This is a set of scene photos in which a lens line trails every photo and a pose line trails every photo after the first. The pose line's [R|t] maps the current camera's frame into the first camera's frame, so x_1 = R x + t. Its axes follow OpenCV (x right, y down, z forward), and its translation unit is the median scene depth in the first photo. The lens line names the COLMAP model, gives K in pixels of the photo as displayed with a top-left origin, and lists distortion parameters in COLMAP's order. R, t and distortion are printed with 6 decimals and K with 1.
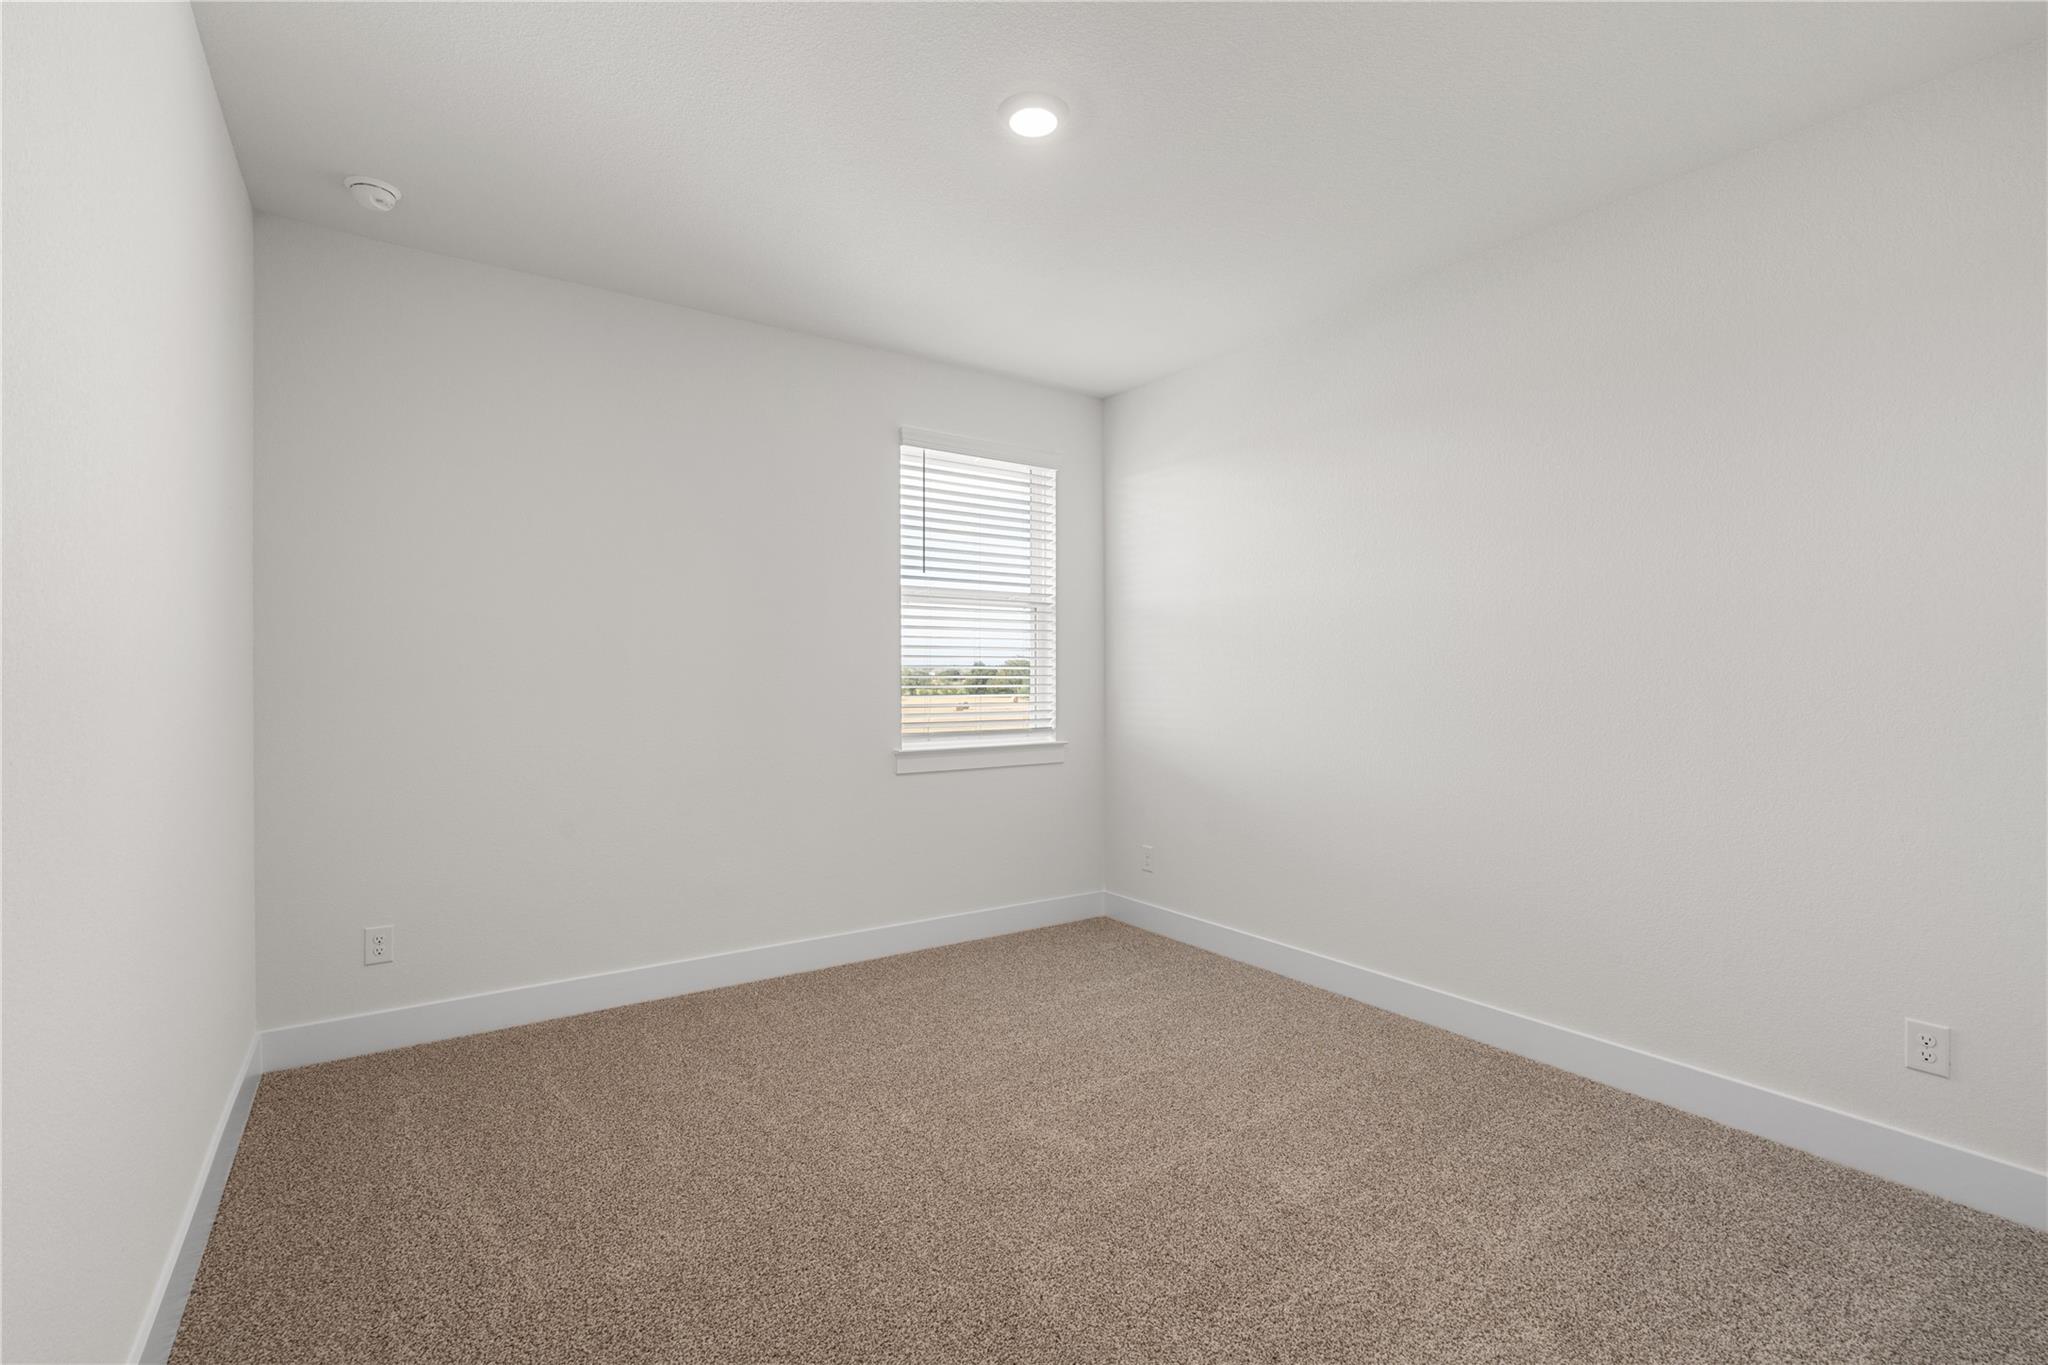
lens RADIAL K [[924.5, 0, 1027.7], [0, 924.5, 678.7], [0, 0, 1]] dist [-0.004354, 0.002792]
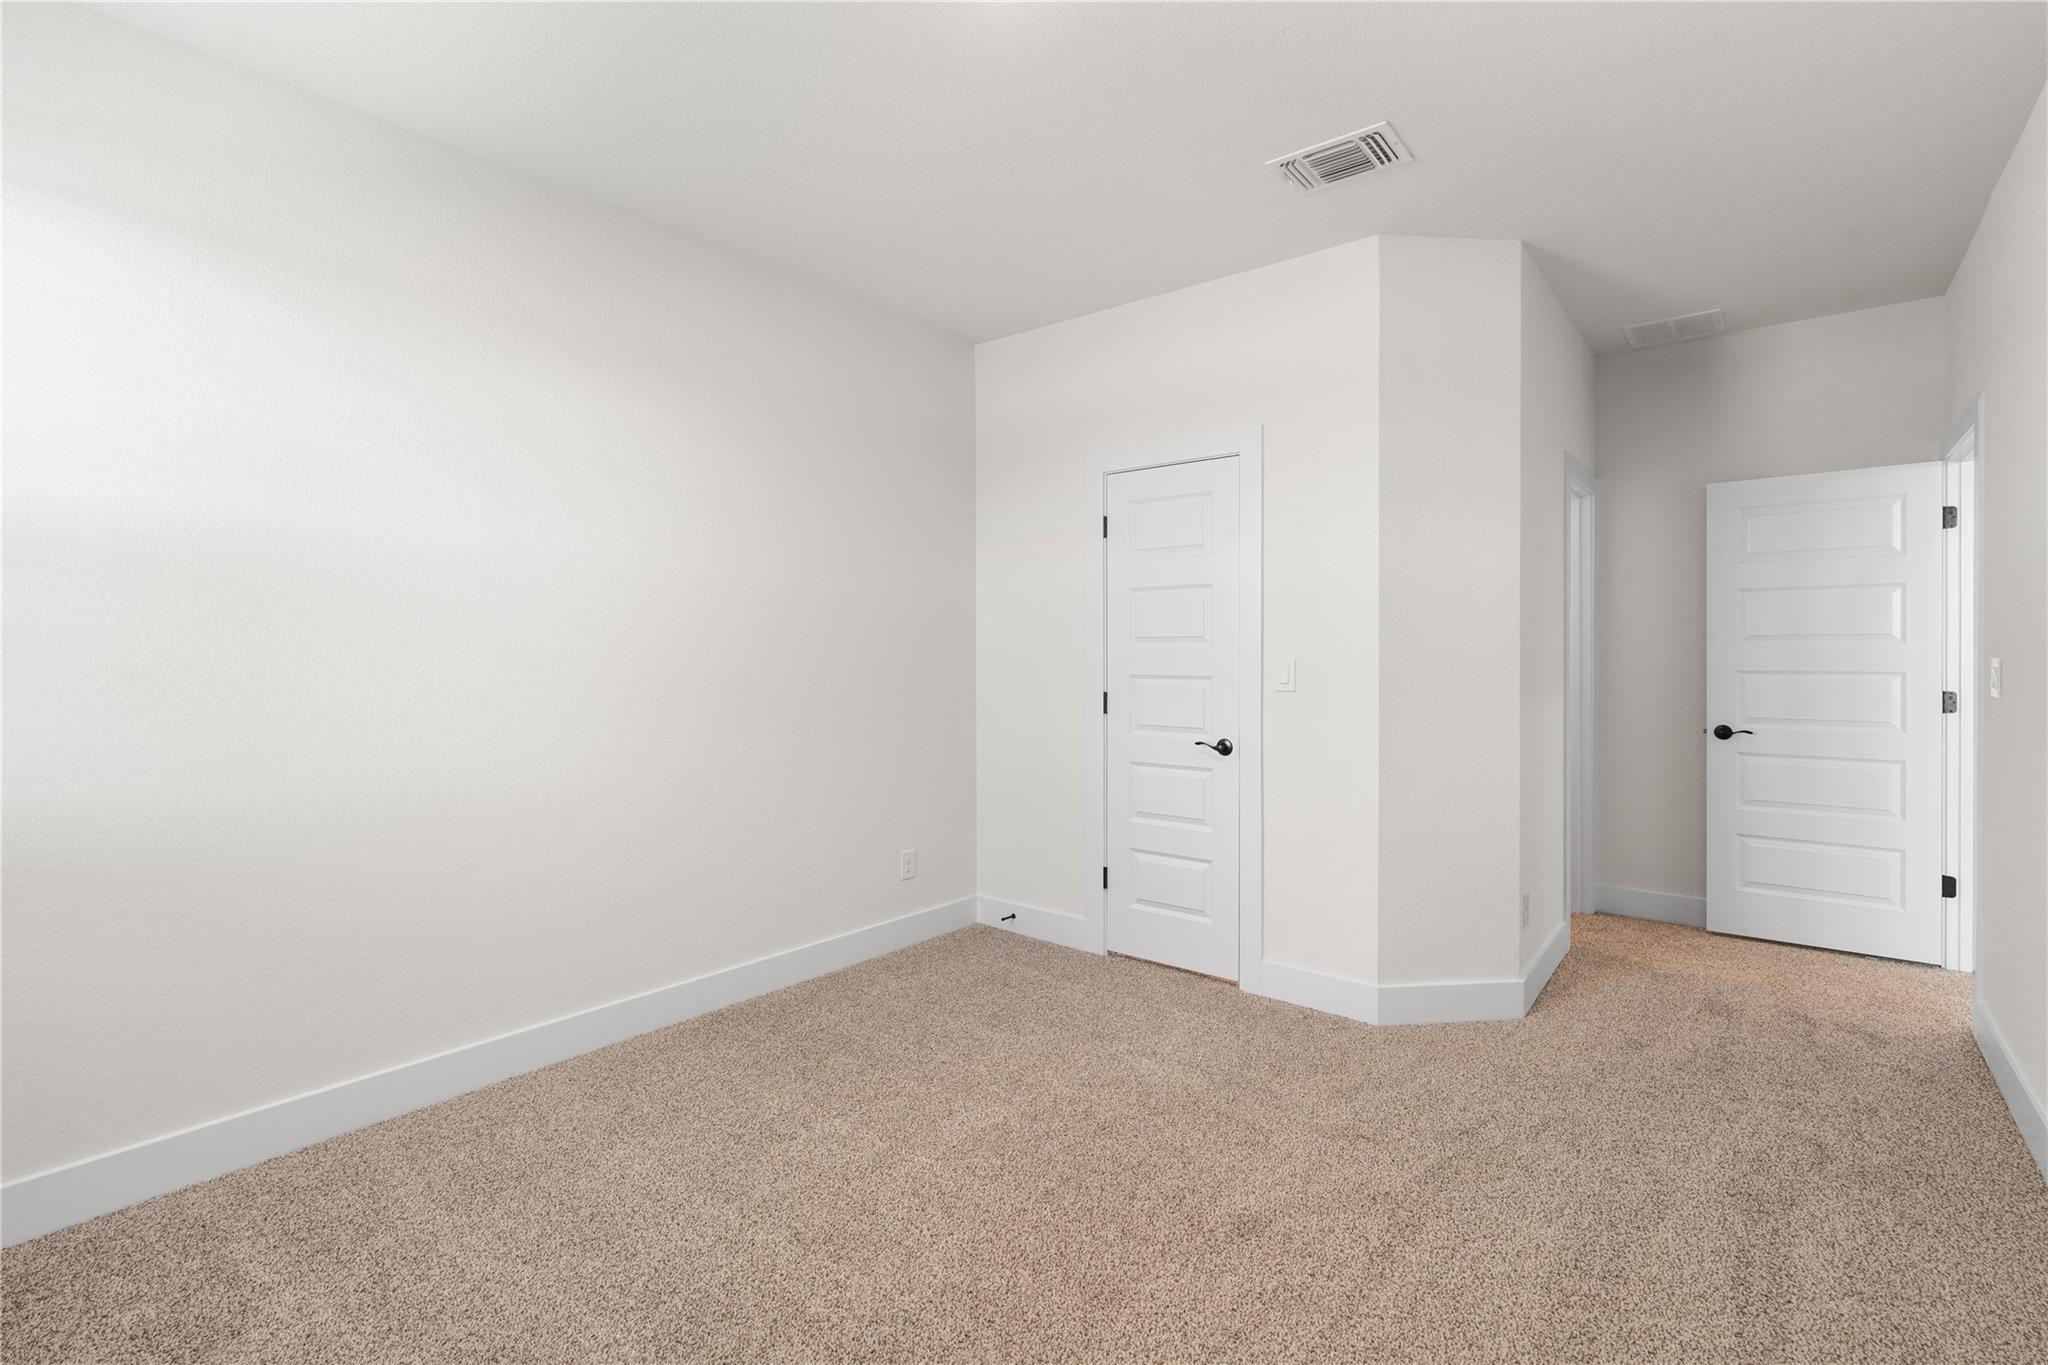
lens RADIAL K [[924.5, 0, 1027.1], [0, 924.5, 666.8], [0, 0, 1]] dist [-0.004354, 0.002792]
pose [[-0.274243, -0.012658, 0.961577, -0.562076], [0.006359, 0.999868, 0.014976, 0.000993], [-0.961640, 0.010222, -0.274126, 0.916428]]
